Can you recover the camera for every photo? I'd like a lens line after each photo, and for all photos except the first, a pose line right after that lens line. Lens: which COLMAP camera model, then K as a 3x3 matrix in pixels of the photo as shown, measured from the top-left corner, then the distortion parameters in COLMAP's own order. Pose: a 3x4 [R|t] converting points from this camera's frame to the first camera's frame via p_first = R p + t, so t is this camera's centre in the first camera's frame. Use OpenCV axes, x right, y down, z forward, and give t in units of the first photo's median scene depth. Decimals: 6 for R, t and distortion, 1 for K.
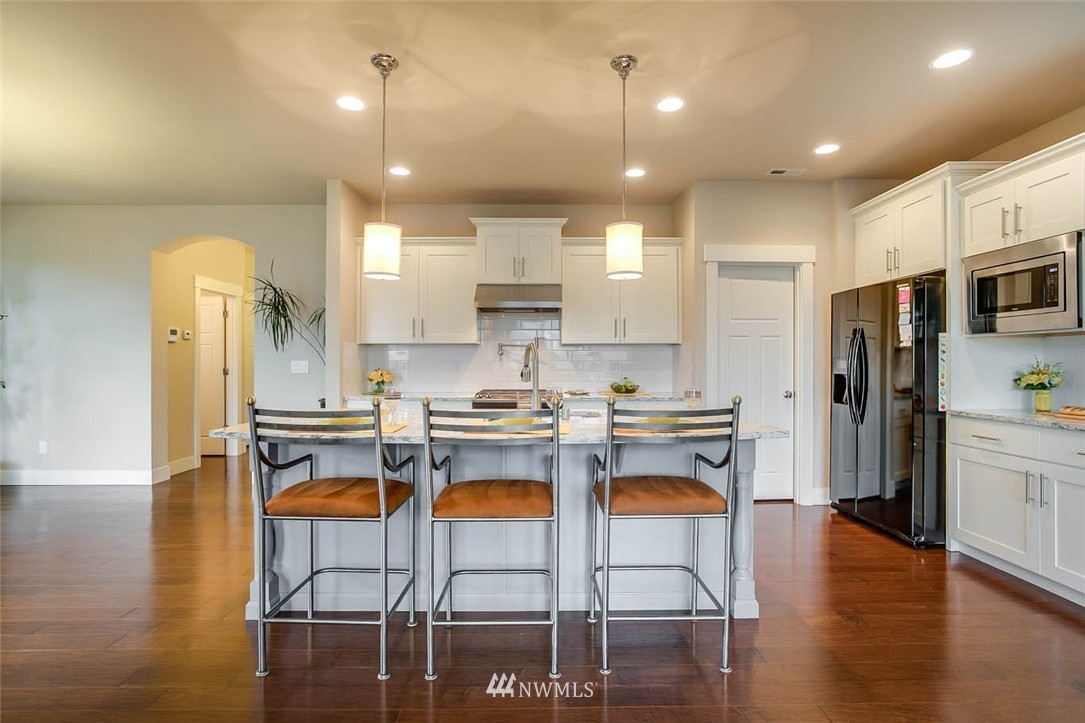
lens RADIAL K [[522.0, 0, 542.6], [0, 522.0, 363.9], [0, 0, 1]] dist [-0.053629, 0.037066]
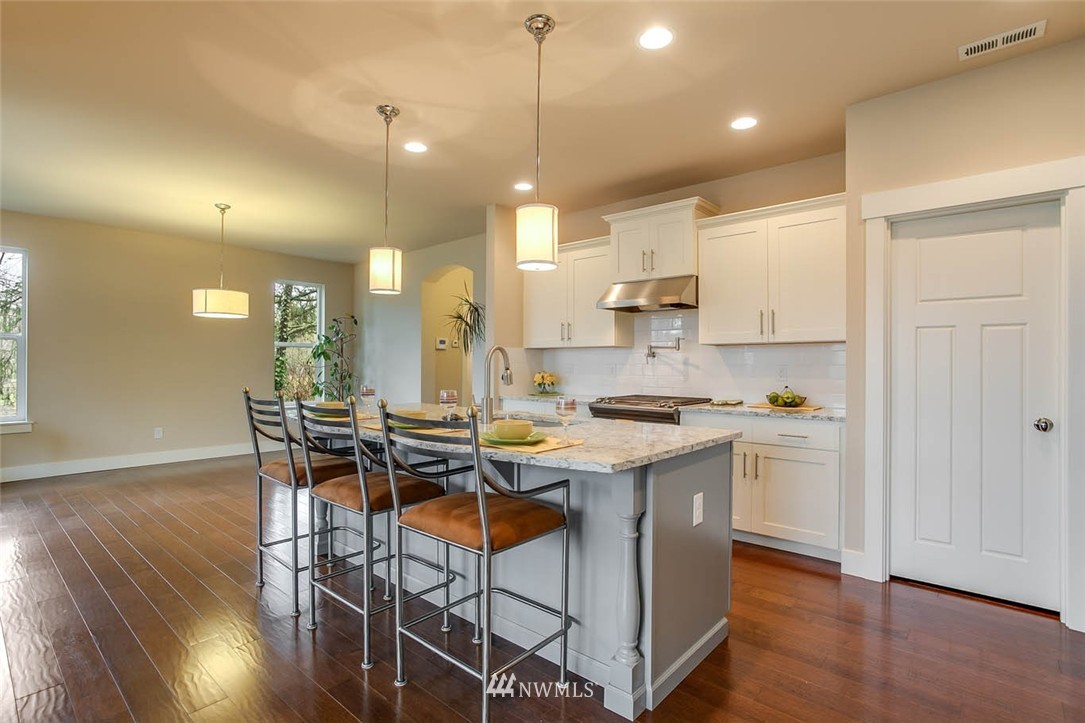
lens RADIAL K [[522.0, 0, 542.6], [0, 522.0, 363.9], [0, 0, 1]] dist [-0.053629, 0.037066]
pose [[0.752403, 0.002588, -0.658698, 0.440406], [-0.008643, 0.999945, -0.005945, 0.000541], [0.658646, 0.010166, 0.752384, 0.210521]]
